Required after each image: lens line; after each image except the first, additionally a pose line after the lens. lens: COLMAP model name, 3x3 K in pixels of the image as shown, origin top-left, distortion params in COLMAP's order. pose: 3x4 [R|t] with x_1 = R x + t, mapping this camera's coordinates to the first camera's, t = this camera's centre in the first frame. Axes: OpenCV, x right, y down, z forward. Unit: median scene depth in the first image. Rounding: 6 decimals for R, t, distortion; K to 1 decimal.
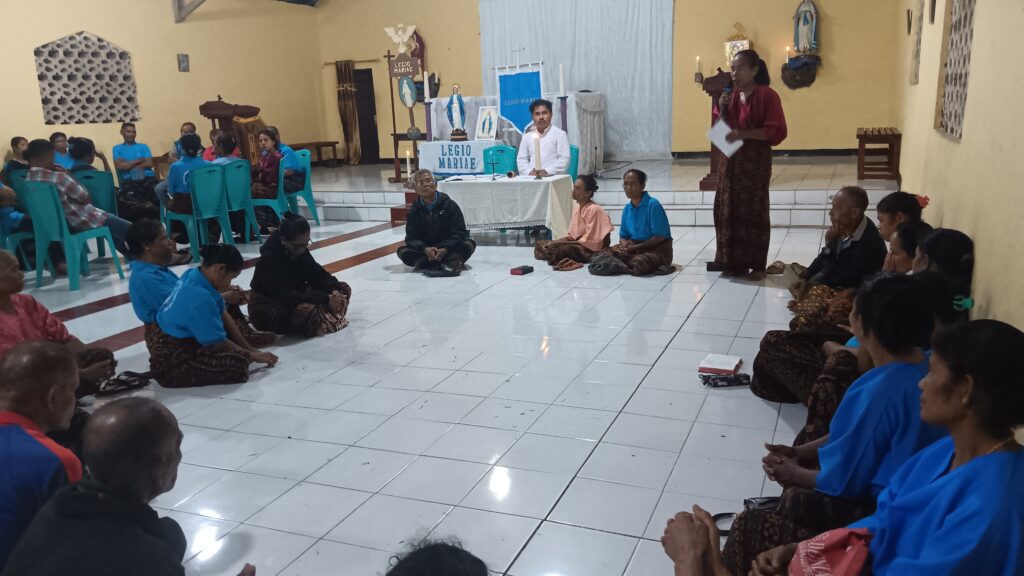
lens RADIAL K [[791.8, 0, 519.0], [0, 791.8, 276.9], [0, 0, 1]] dist [0.055478, -0.123765]
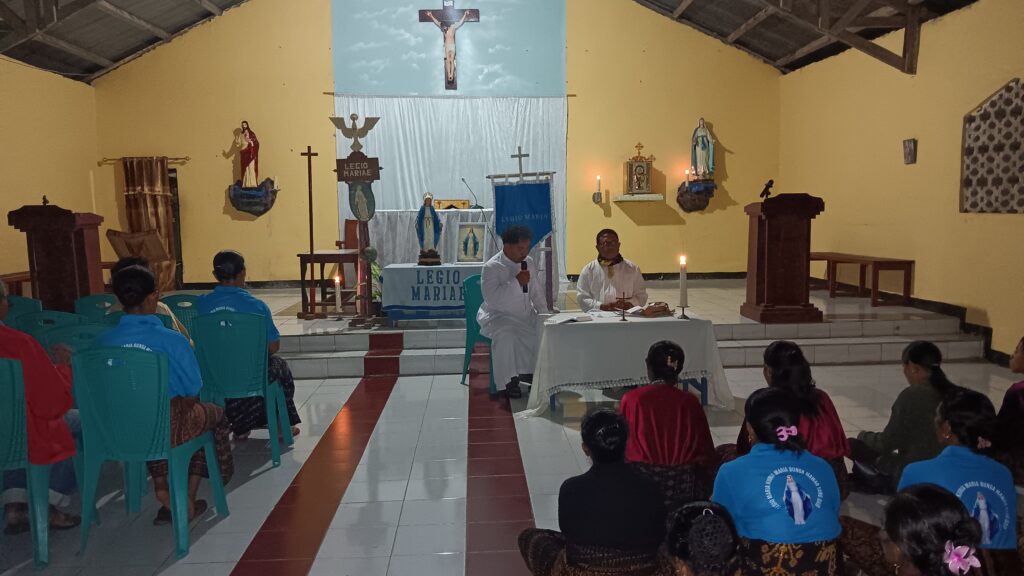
lens RADIAL K [[791.8, 0, 517.0], [0, 791.8, 292.1], [0, 0, 1]] dist [0.055478, -0.123765]
pose [[0.898110, -0.015352, 0.439503, -0.294322], [0.069845, 0.991685, -0.108086, -0.046507], [-0.434189, 0.127770, 0.891714, 0.231606]]
